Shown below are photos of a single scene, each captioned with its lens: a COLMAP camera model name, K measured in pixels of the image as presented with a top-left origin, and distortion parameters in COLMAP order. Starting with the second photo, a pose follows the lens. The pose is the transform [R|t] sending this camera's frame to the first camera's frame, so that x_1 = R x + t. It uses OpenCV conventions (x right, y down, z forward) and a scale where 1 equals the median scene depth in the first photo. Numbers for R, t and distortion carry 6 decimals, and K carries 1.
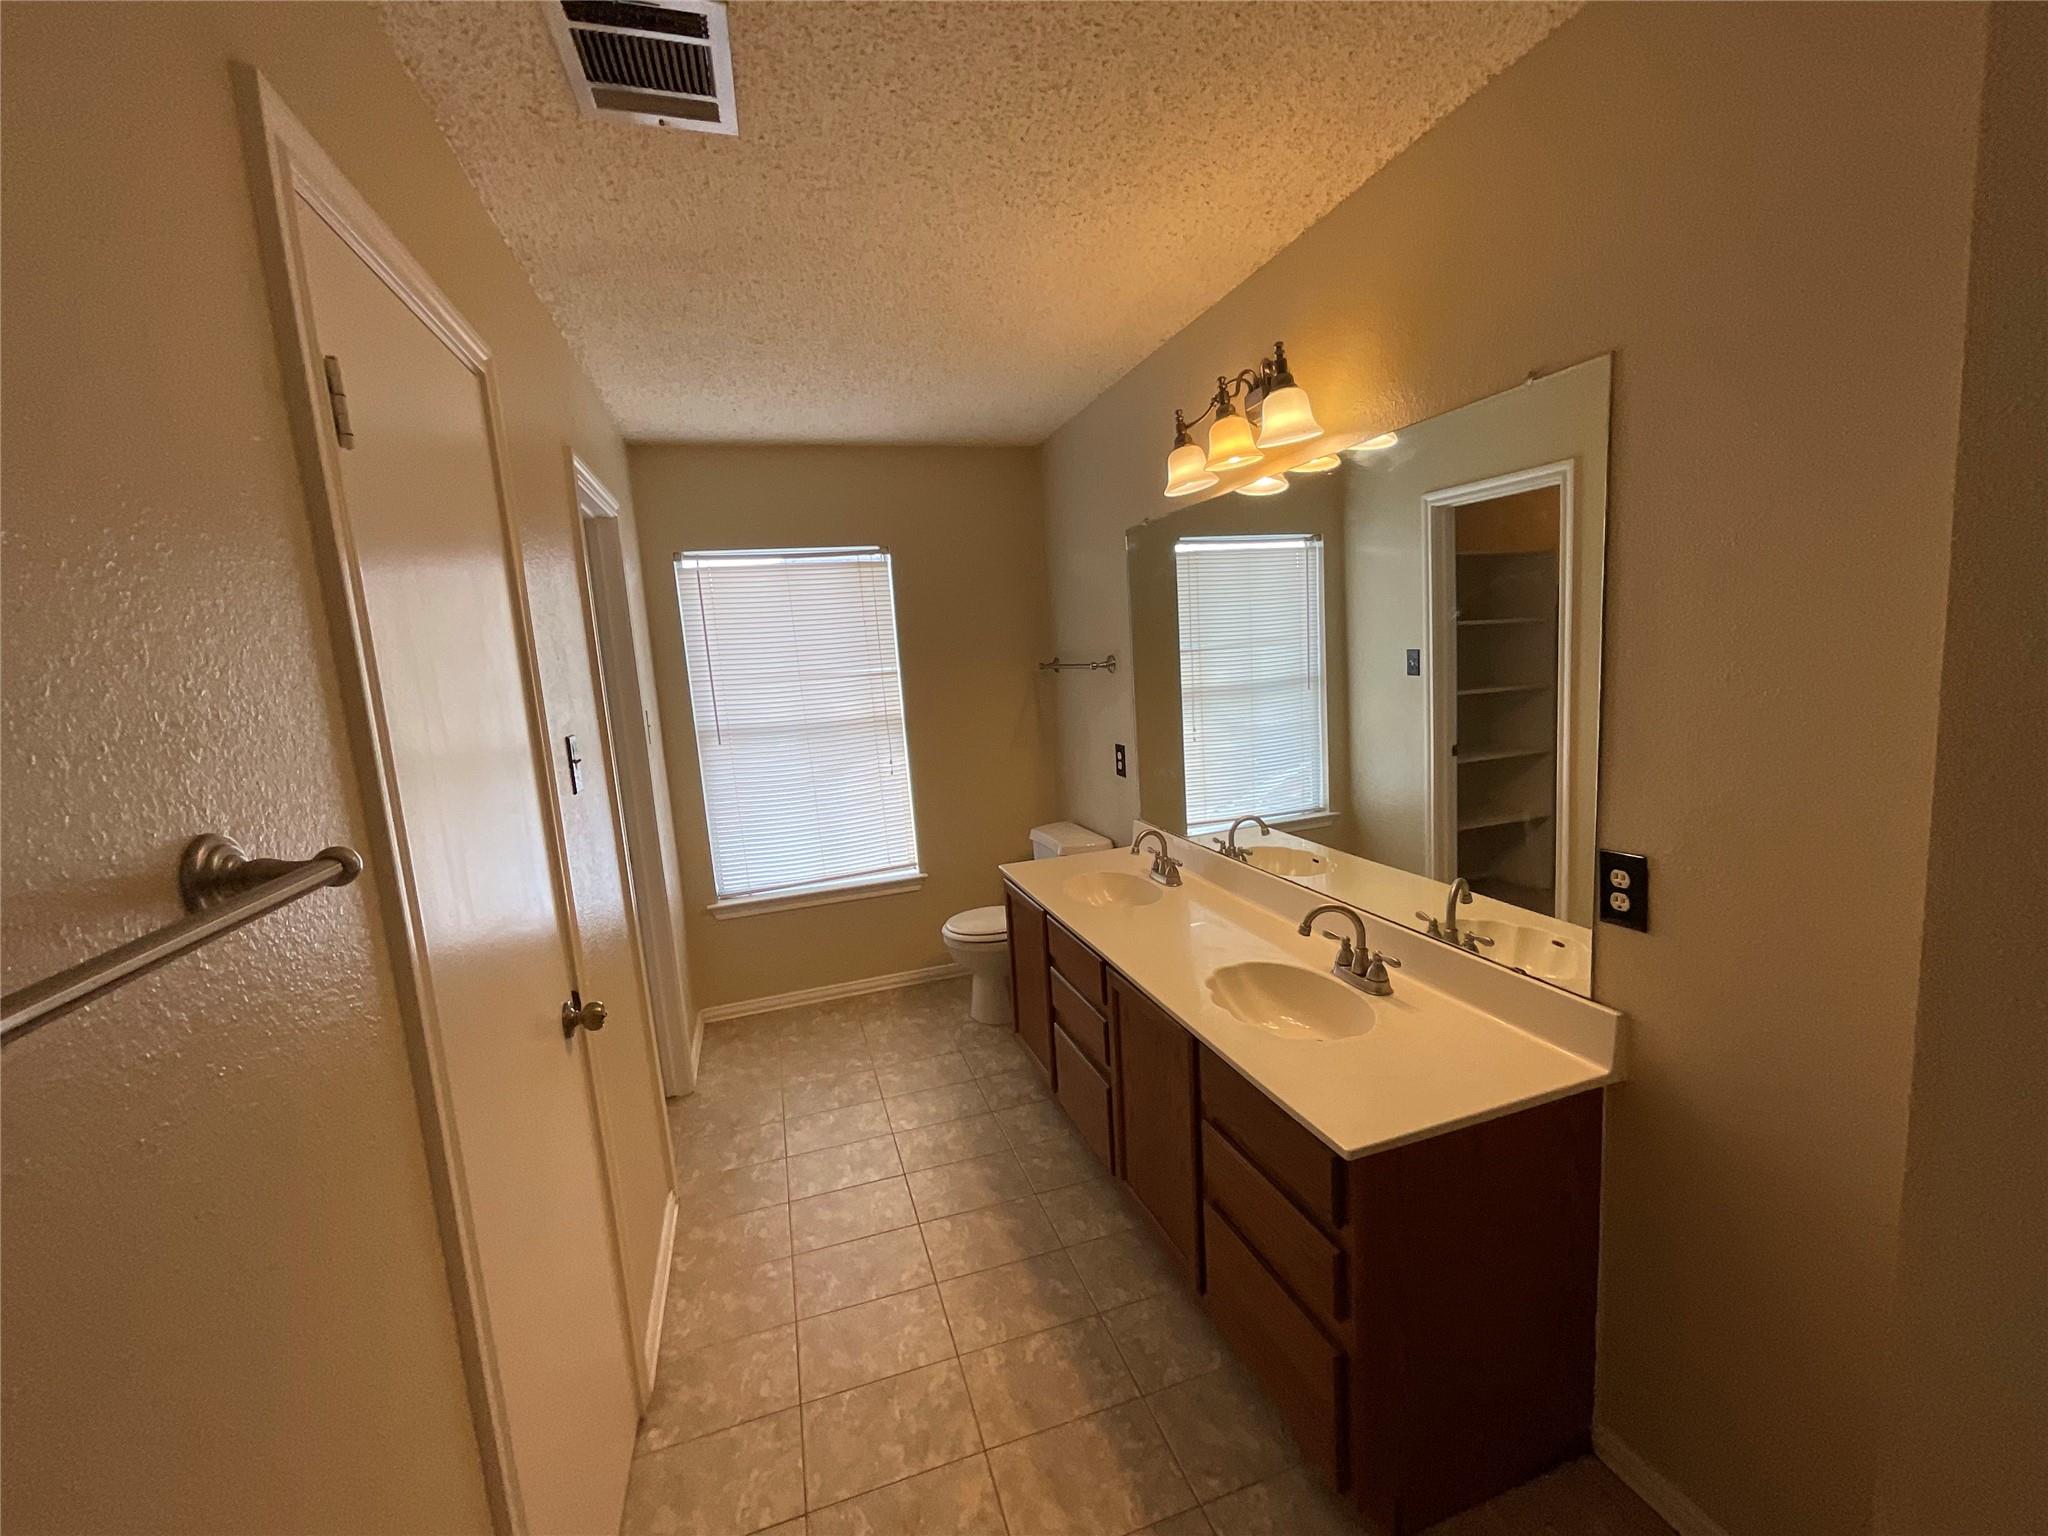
lens RADIAL K [[830.3, 0, 1019.6], [0, 830.3, 764.0], [0, 0, 1]] dist [-0.003106, -0.001340]
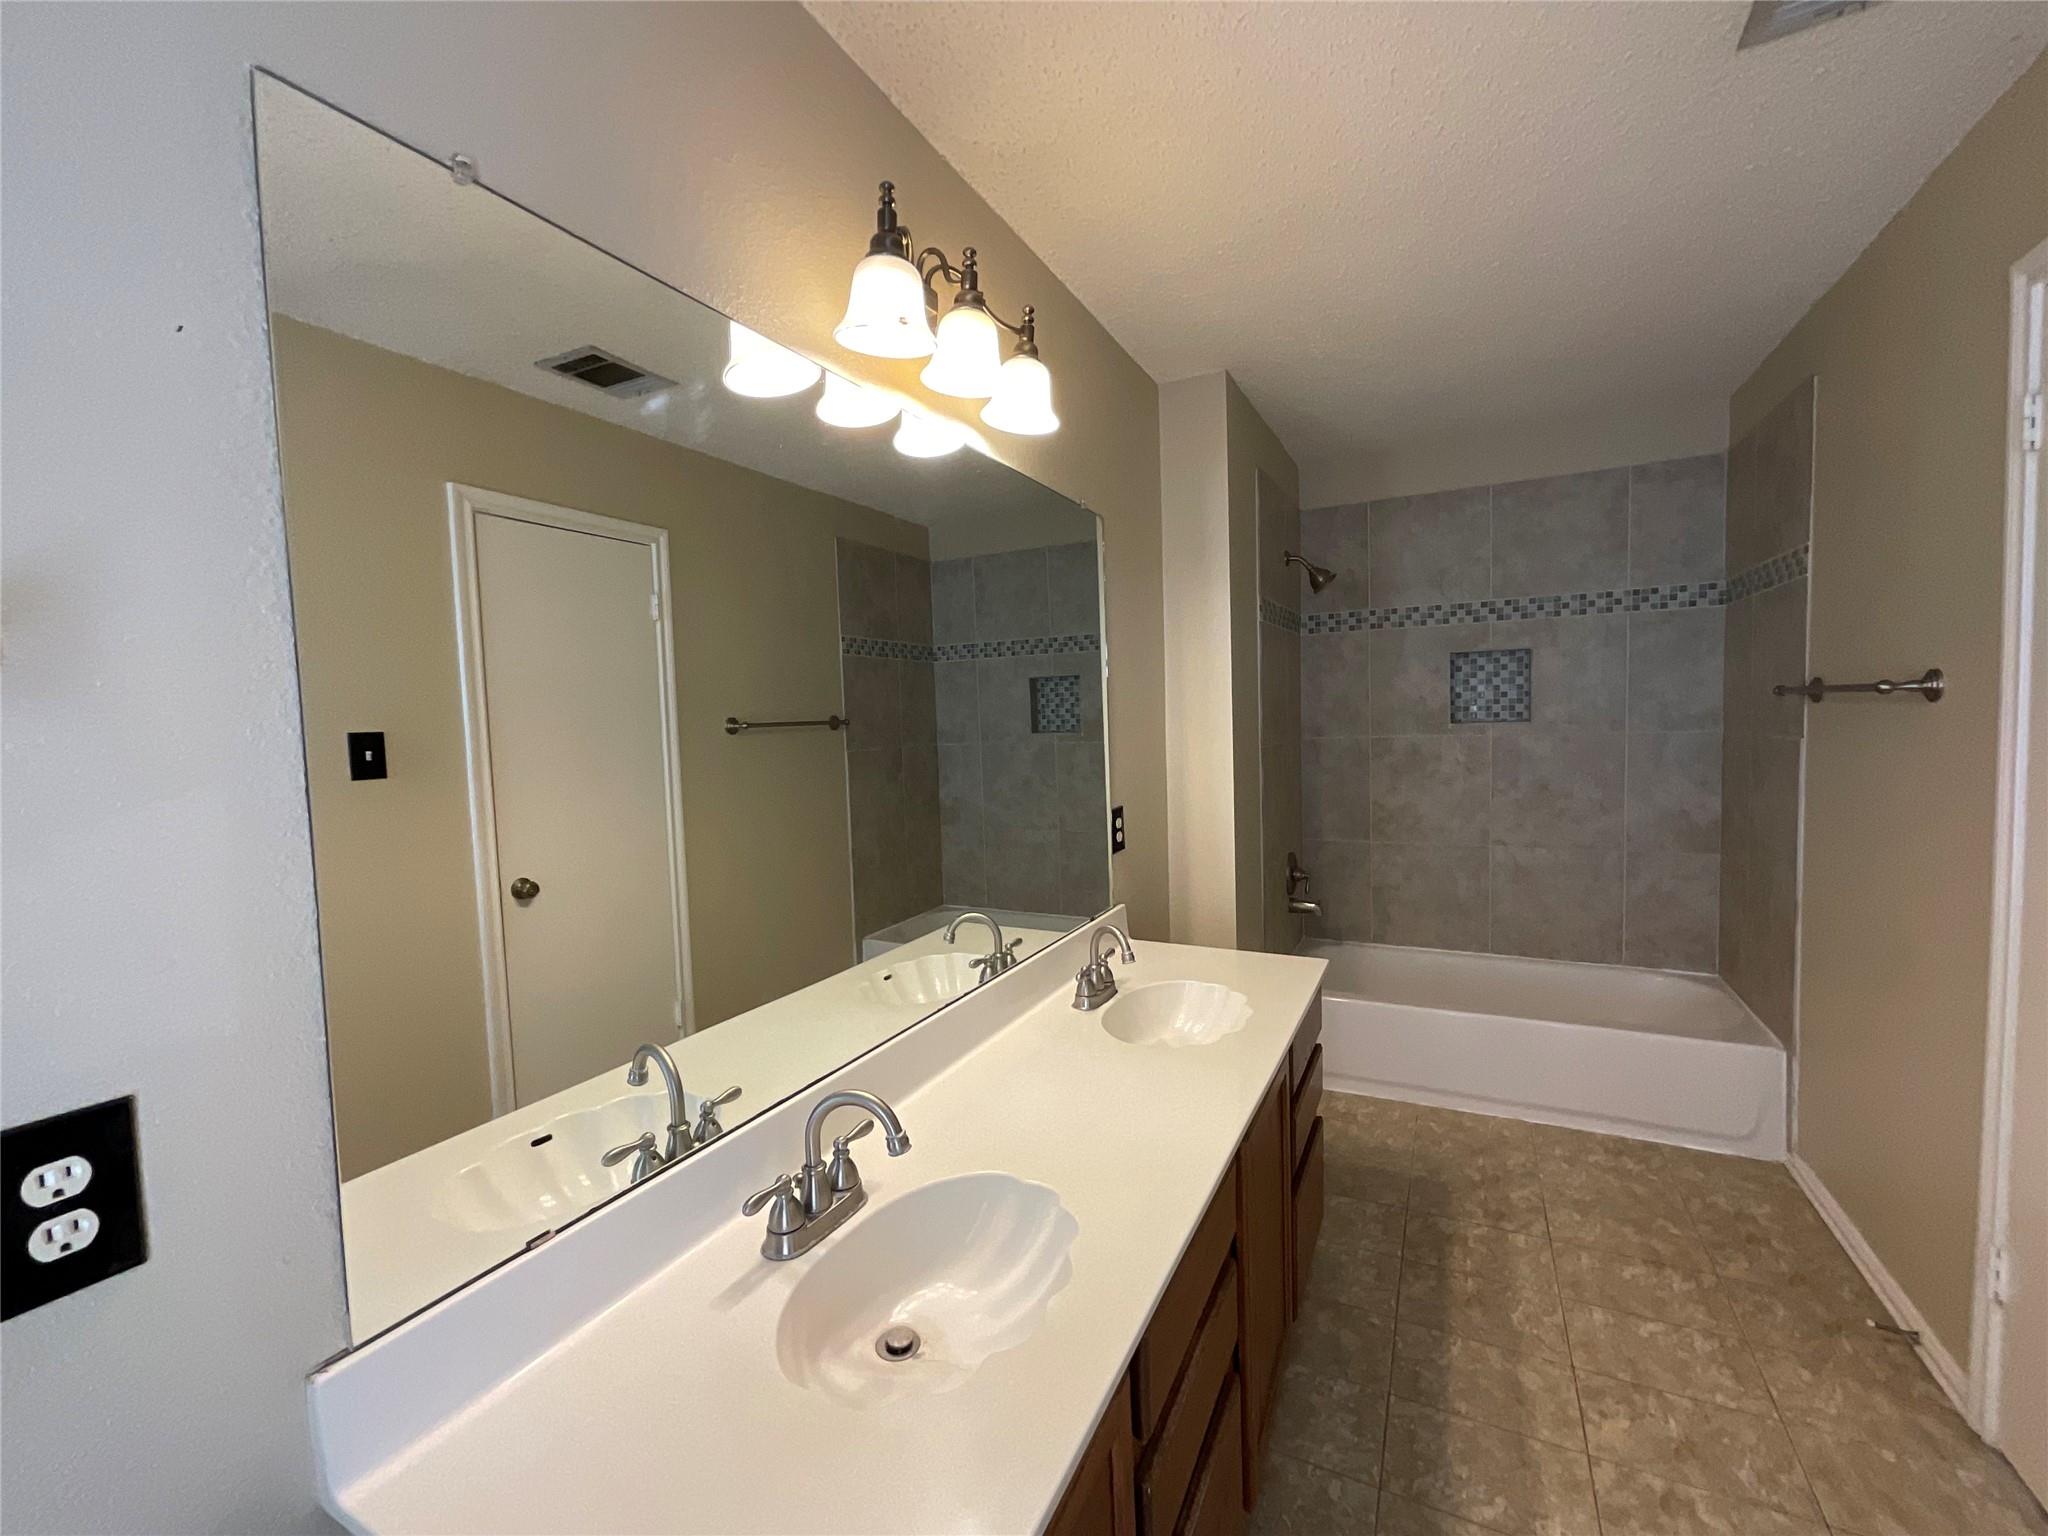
lens RADIAL K [[830.3, 0, 1022.1], [0, 830.3, 768.2], [0, 0, 1]] dist [-0.003106, -0.001340]
pose [[-0.700648, 0.070016, 0.710063, -0.280358], [0.196081, 0.975752, 0.097266, -0.138904], [-0.686035, 0.207379, -0.697387, 1.732108]]
